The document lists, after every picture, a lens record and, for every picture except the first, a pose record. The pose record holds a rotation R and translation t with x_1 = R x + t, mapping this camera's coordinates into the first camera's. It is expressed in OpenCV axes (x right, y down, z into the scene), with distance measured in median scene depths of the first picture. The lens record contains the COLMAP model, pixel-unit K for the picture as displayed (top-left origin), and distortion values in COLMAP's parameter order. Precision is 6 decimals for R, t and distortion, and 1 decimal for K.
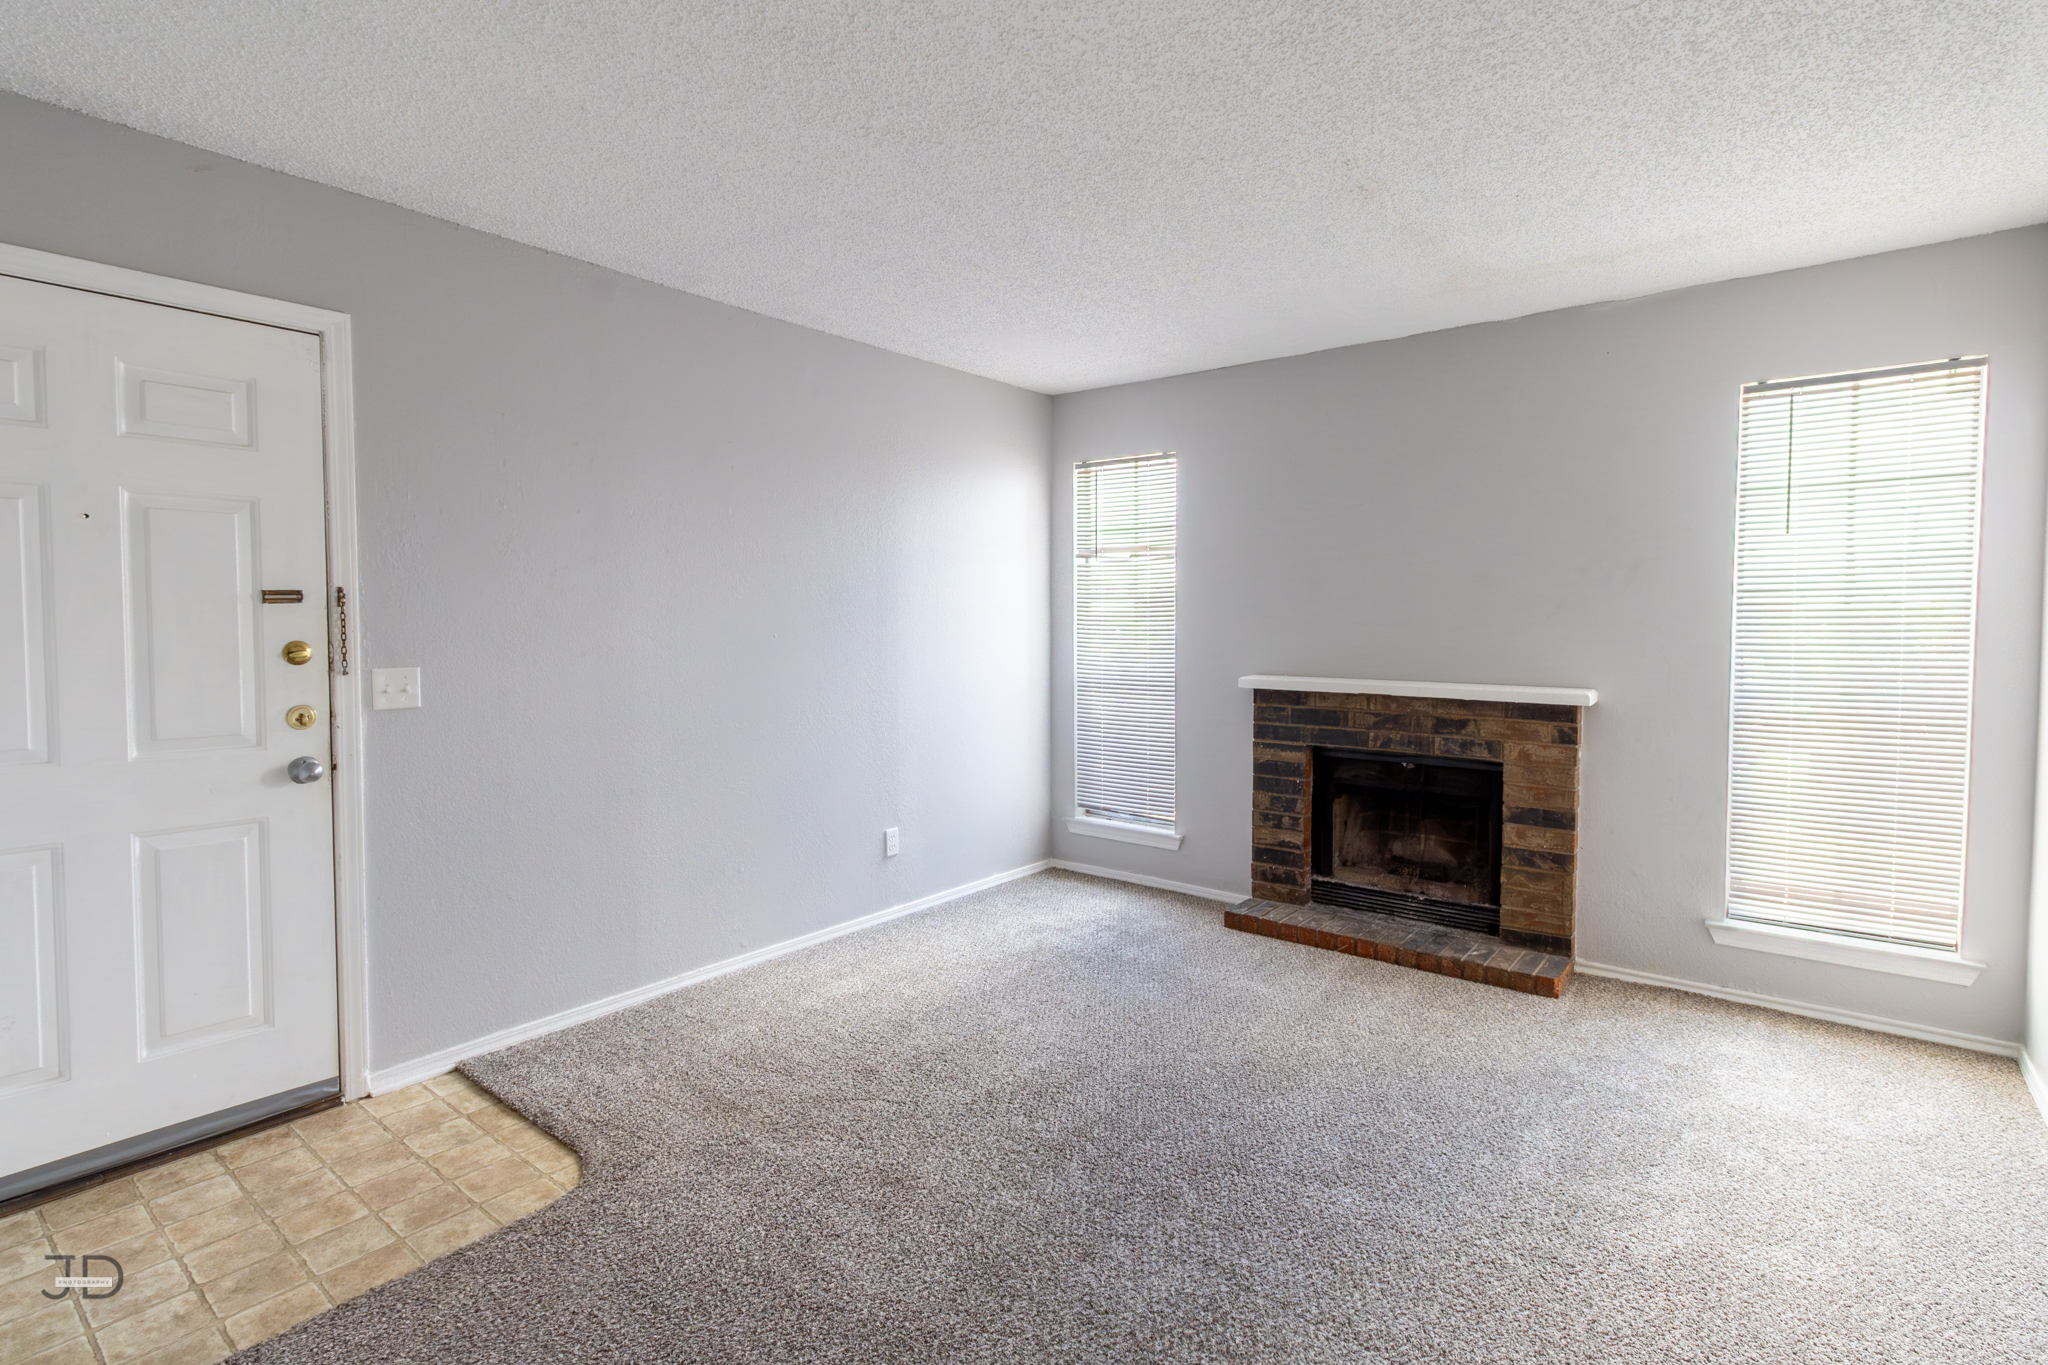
lens RADIAL K [[1018.7, 0, 1022.8], [0, 1018.7, 656.4], [0, 0, 1]] dist [0.001424, 0.001366]
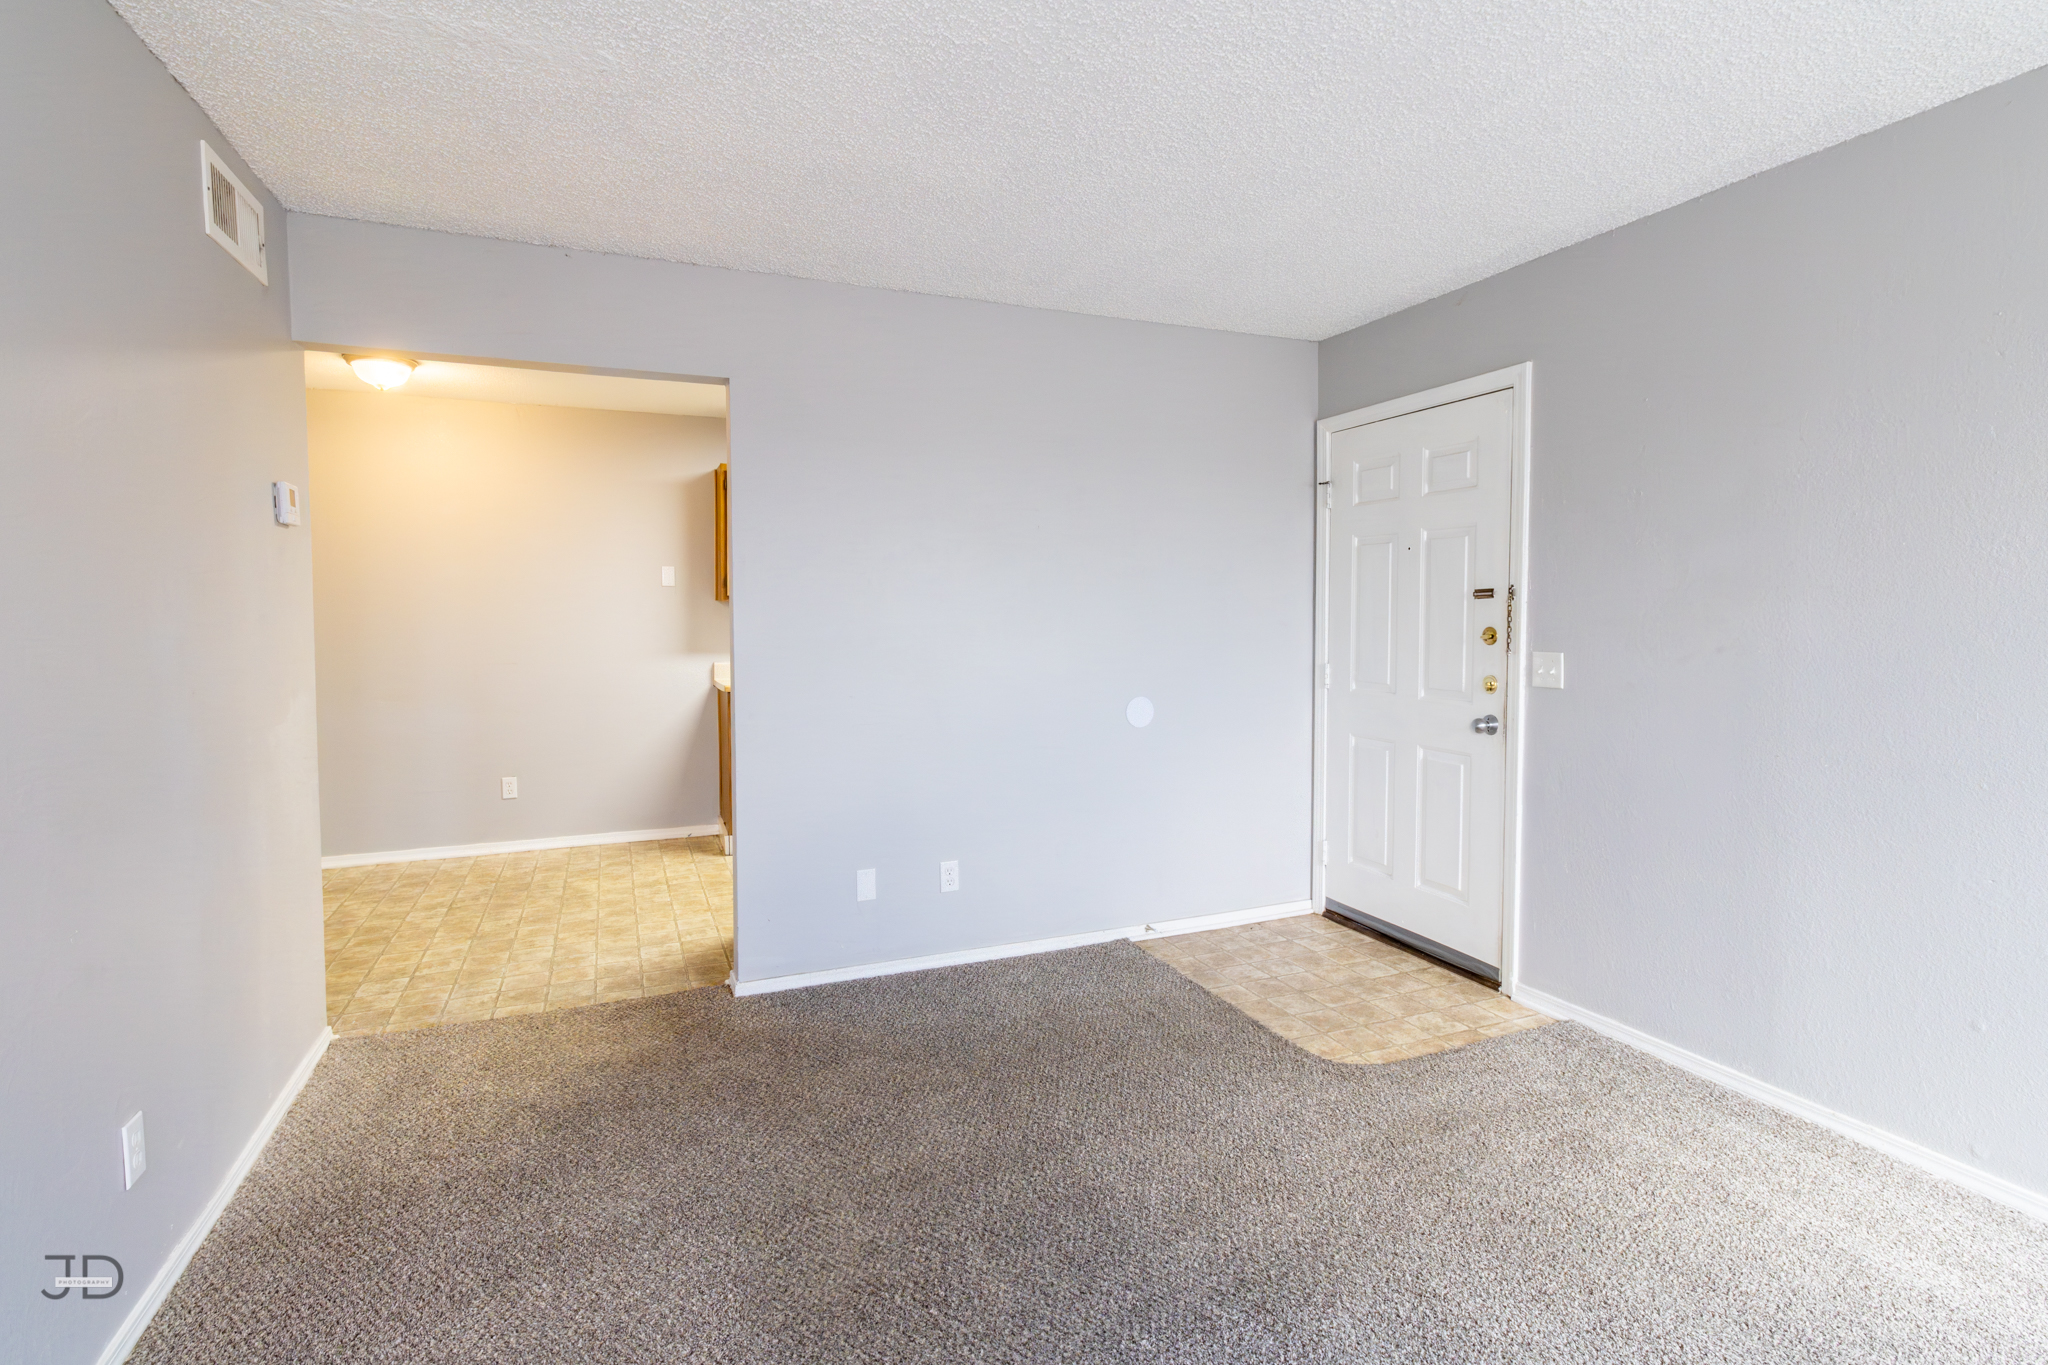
lens RADIAL K [[1018.7, 0, 1022.8], [0, 1018.7, 656.4], [0, 0, 1]] dist [0.001424, 0.001366]
pose [[-0.506034, 0.043468, -0.861417, 0.525196], [-0.024114, 0.997626, 0.064506, -0.033899], [0.862176, 0.053414, -0.503785, 0.817259]]
